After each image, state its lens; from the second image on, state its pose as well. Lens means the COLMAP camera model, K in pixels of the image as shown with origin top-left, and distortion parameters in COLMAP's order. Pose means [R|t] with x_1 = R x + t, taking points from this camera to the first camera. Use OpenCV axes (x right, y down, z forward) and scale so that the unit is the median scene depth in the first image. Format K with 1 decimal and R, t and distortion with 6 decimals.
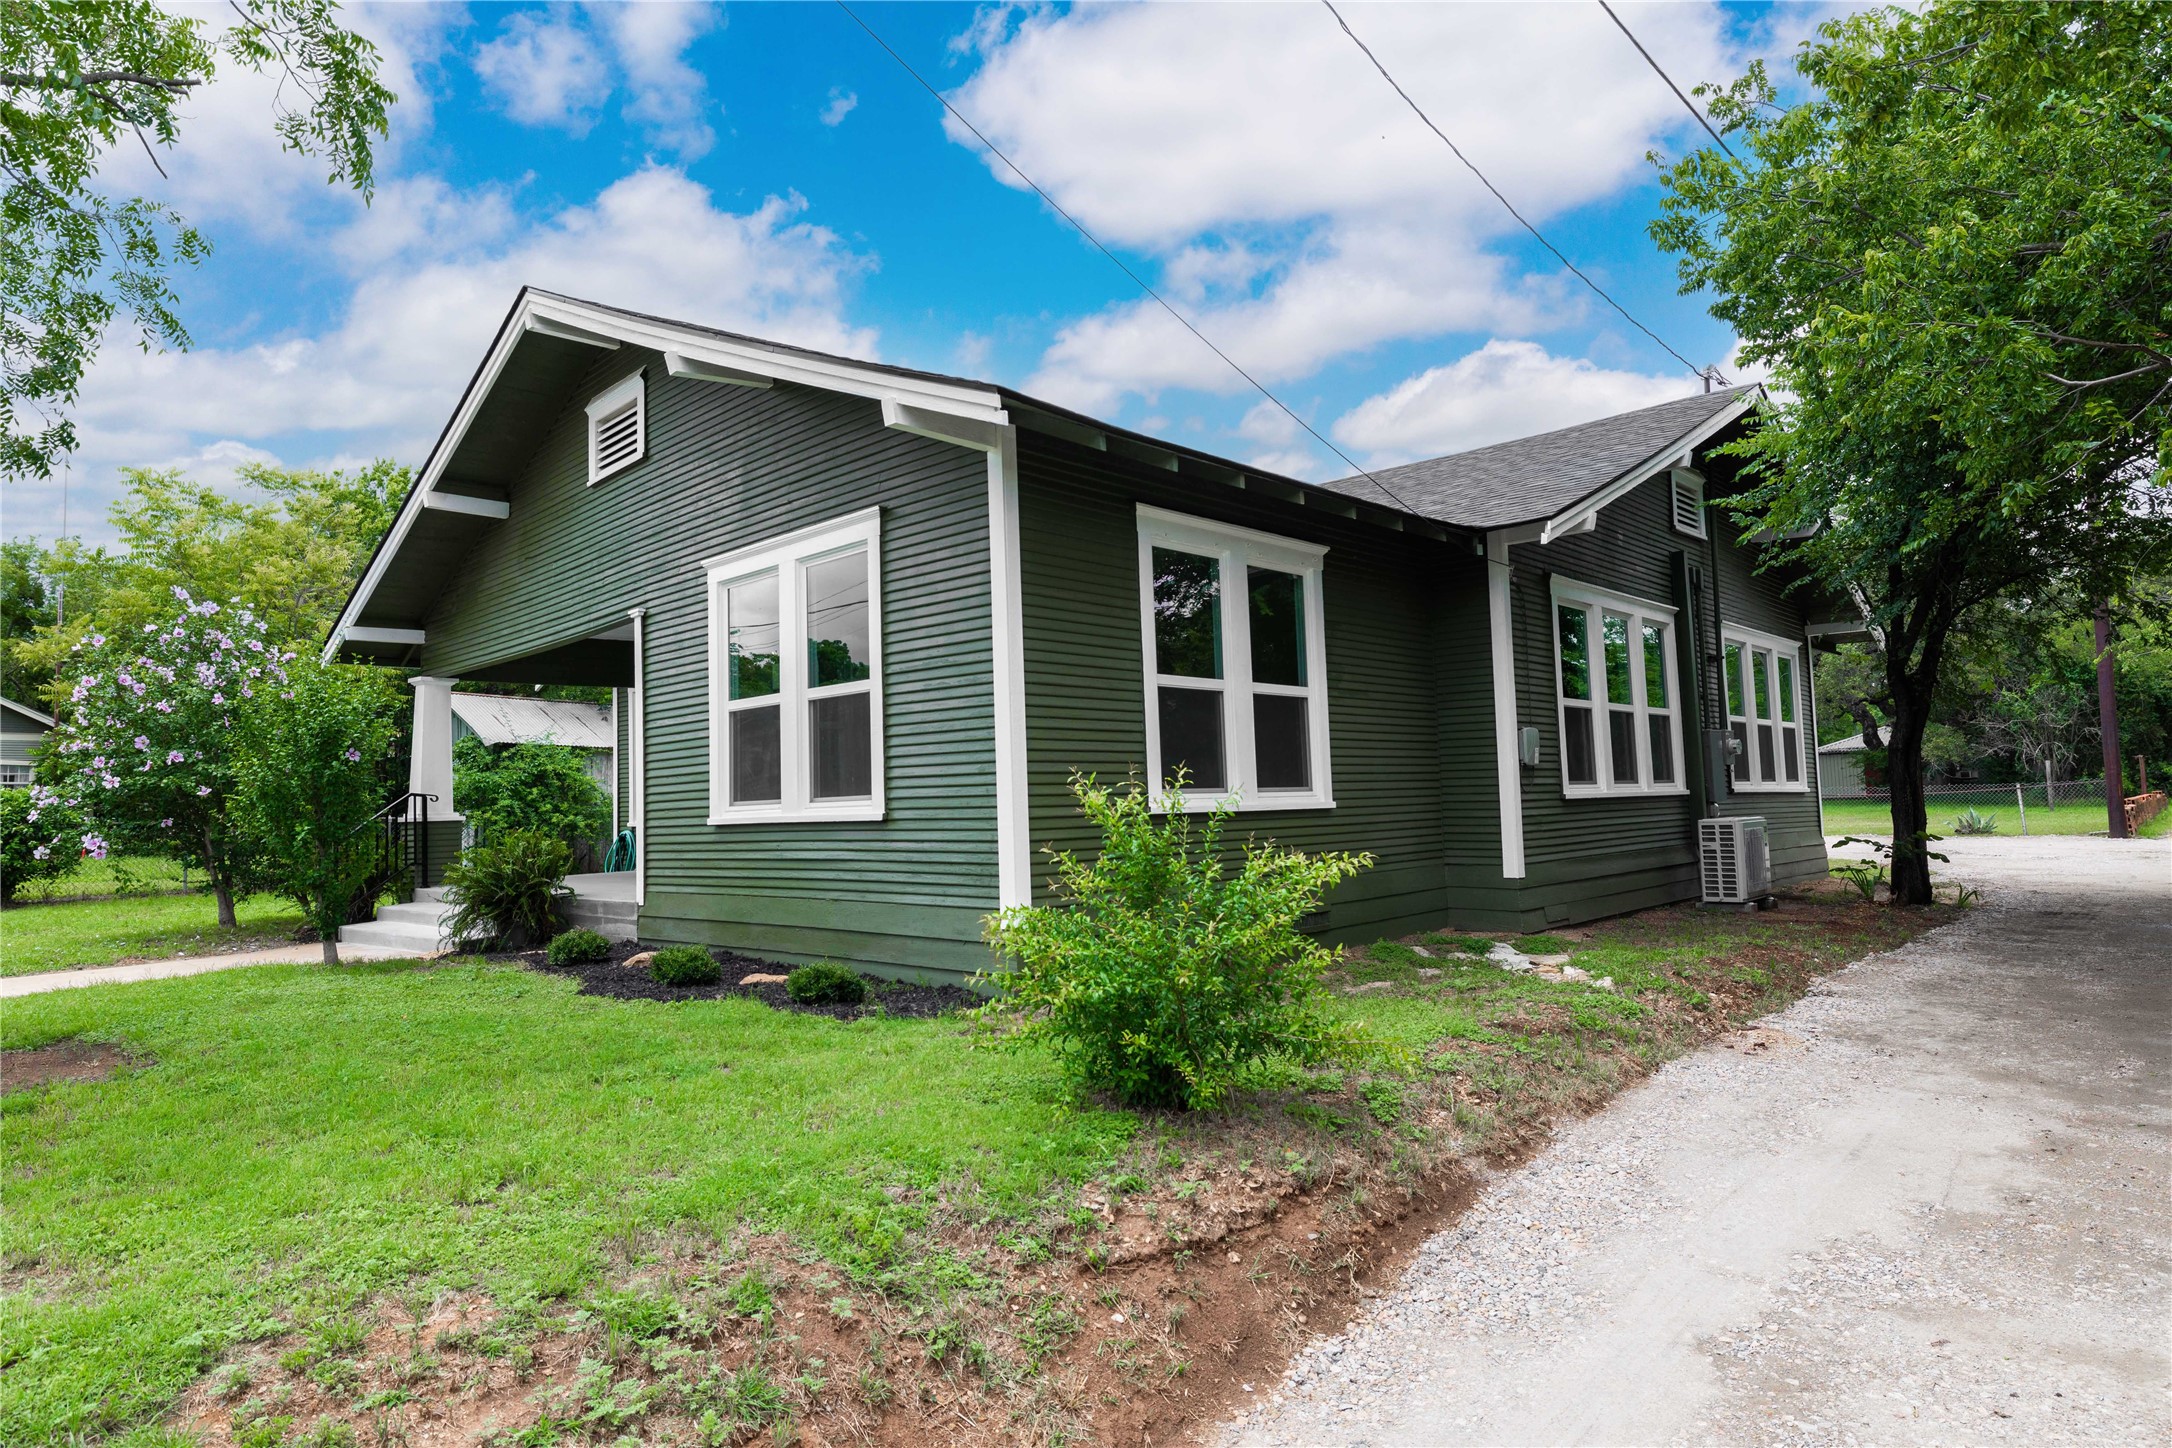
lens RADIAL K [[1242.4, 0, 1086.0], [0, 1242.4, 724.0], [0, 0, 1]] dist [0.003483, -0.000064]
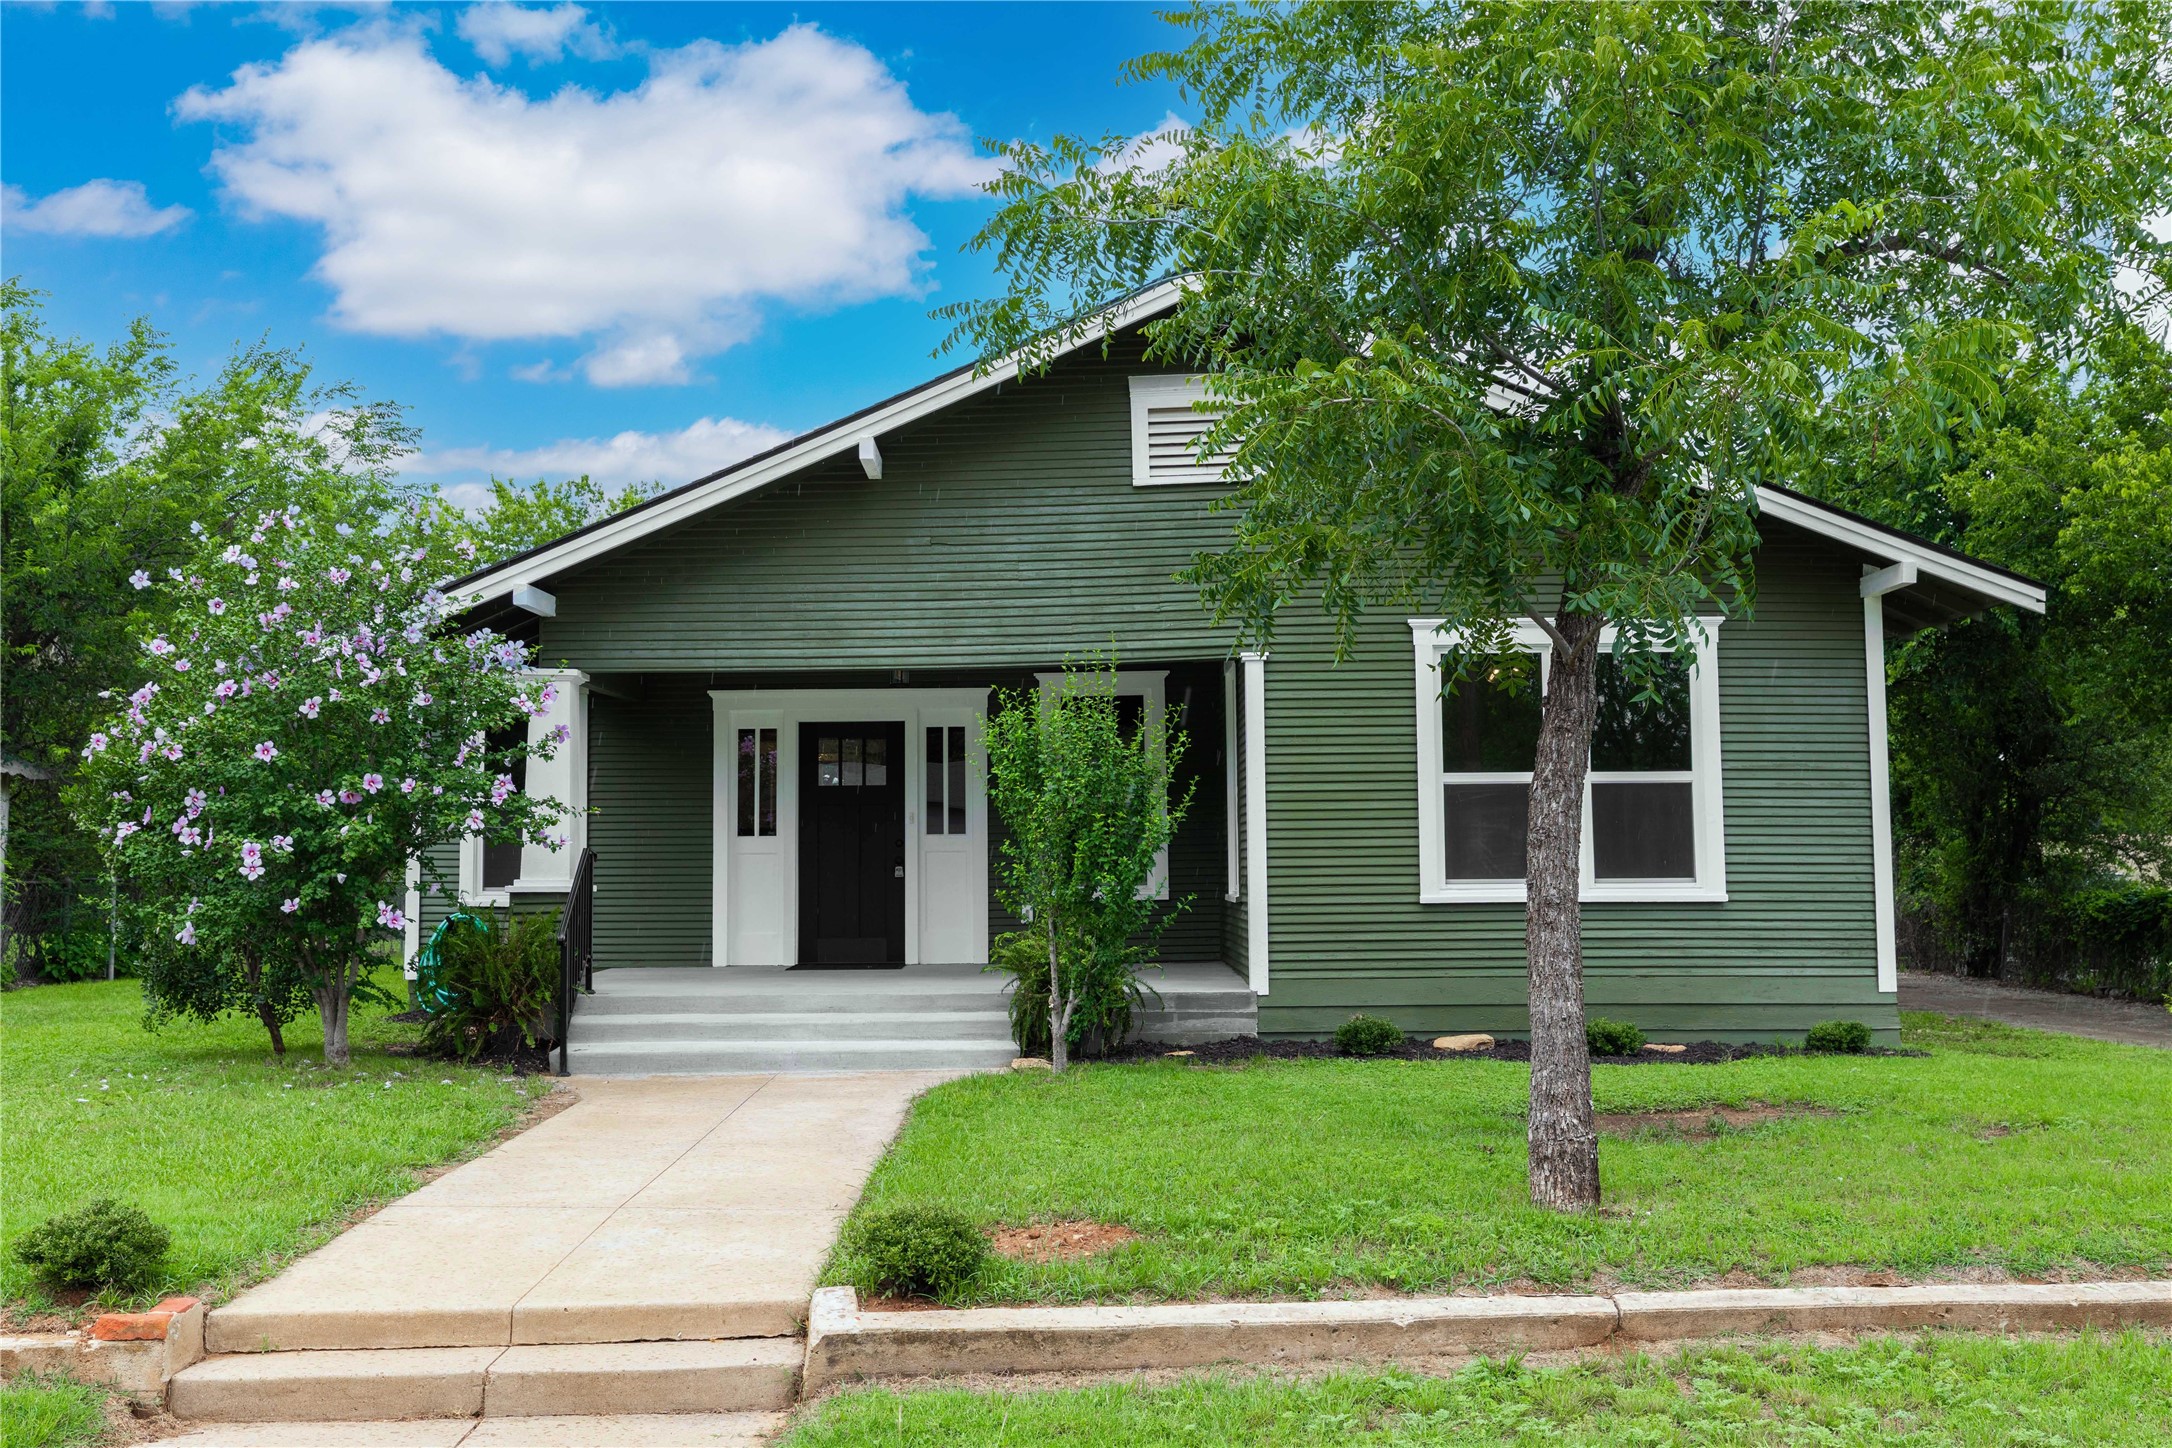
lens RADIAL K [[2096.0, 0, 1042.6], [0, 2096.0, 716.6], [0, 0, 1]] dist [-0.005043, -0.020520]
pose [[0.719413, 0.094496, 0.688124, -1.245371], [-0.064015, 0.995506, -0.069781, 0.054256], [-0.691626, 0.006151, 0.722229, 0.046359]]
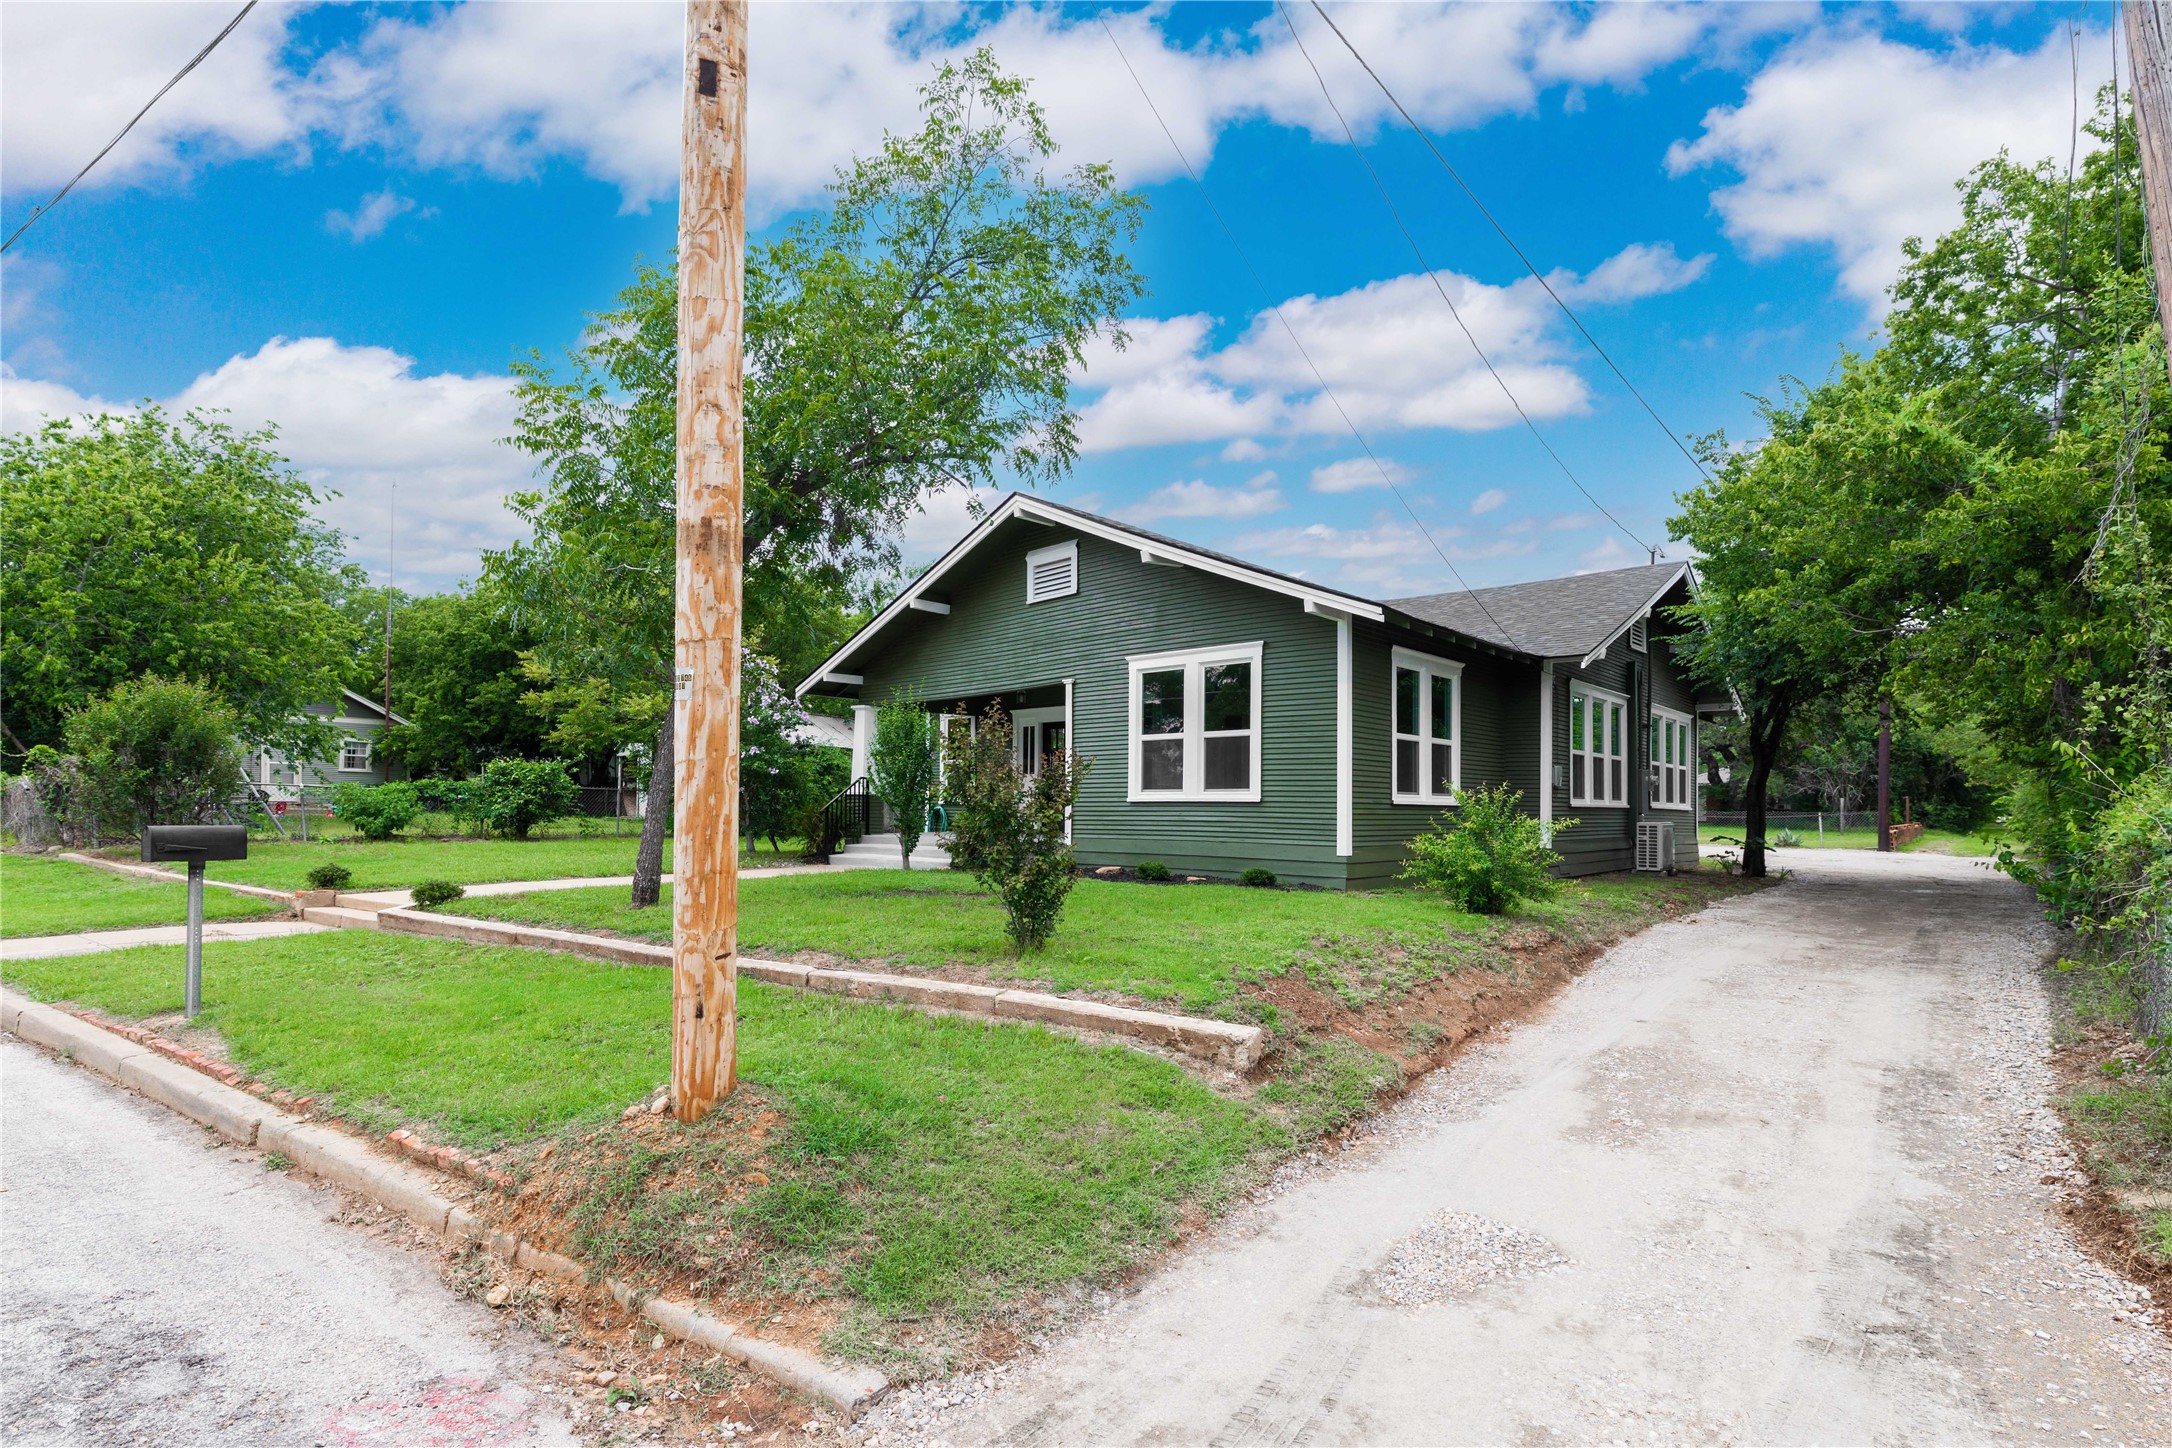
lens RADIAL K [[1056.4, 0, 1088.1], [0, 1056.4, 798.8], [0, 0, 1]] dist [0.002418, 0.001130]
pose [[0.998539, 0.039151, 0.037239, -0.326417], [-0.041256, 0.997490, 0.057548, -0.008256], [-0.034893, -0.059000, 0.997648, -0.436121]]
